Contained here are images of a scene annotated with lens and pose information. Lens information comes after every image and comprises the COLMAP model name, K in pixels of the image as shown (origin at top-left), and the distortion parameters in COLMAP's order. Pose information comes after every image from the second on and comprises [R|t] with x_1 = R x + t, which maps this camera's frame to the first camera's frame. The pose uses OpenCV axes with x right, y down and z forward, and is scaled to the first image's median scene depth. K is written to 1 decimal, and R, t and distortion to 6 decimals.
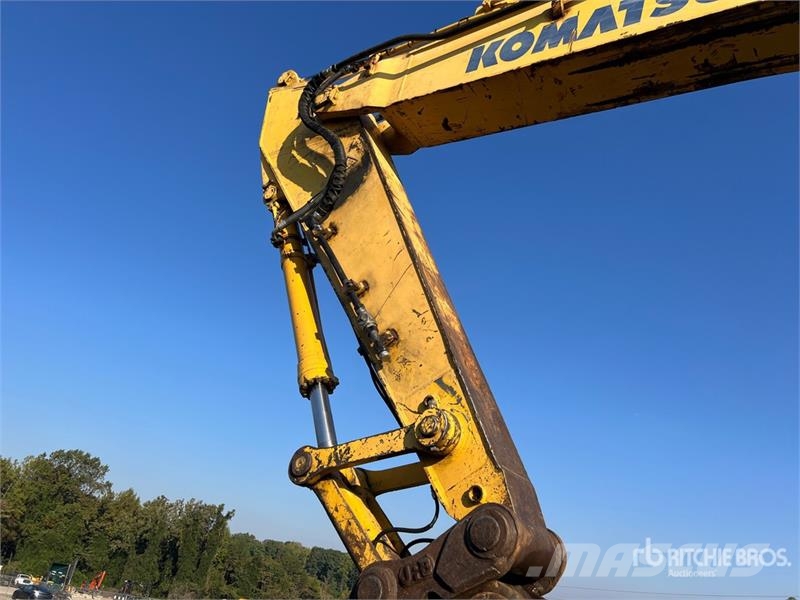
lens RADIAL K [[603.7, 0, 411.0], [0, 603.7, 298.5], [0, 0, 1]] dist [0.047373, -0.044315]
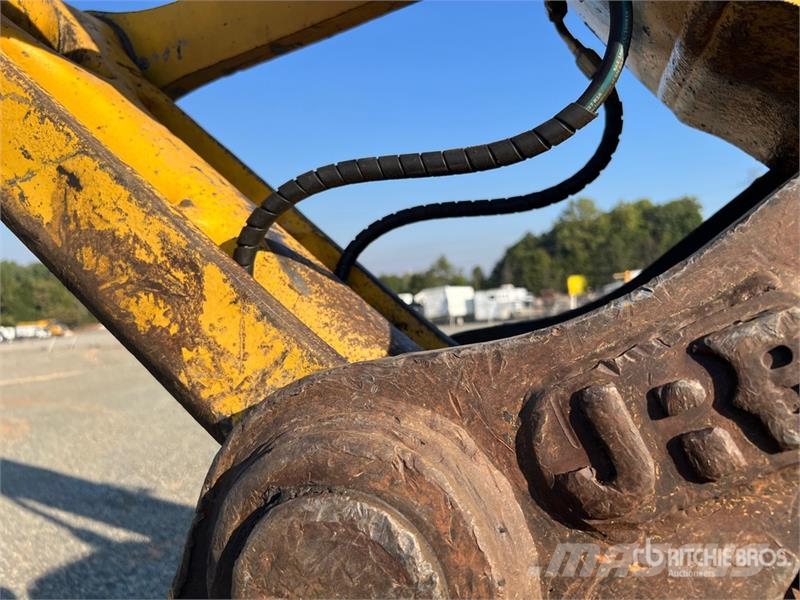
lens RADIAL K [[607.6, 0, 403.9], [0, 607.6, 298.3], [0, 0, 1]] dist [0.041725, -0.051467]
pose [[0.934266, -0.190791, 0.301239, -0.071060], [0.022236, 0.874340, 0.484804, 0.316055], [-0.355882, -0.446238, 0.821109, 0.803926]]
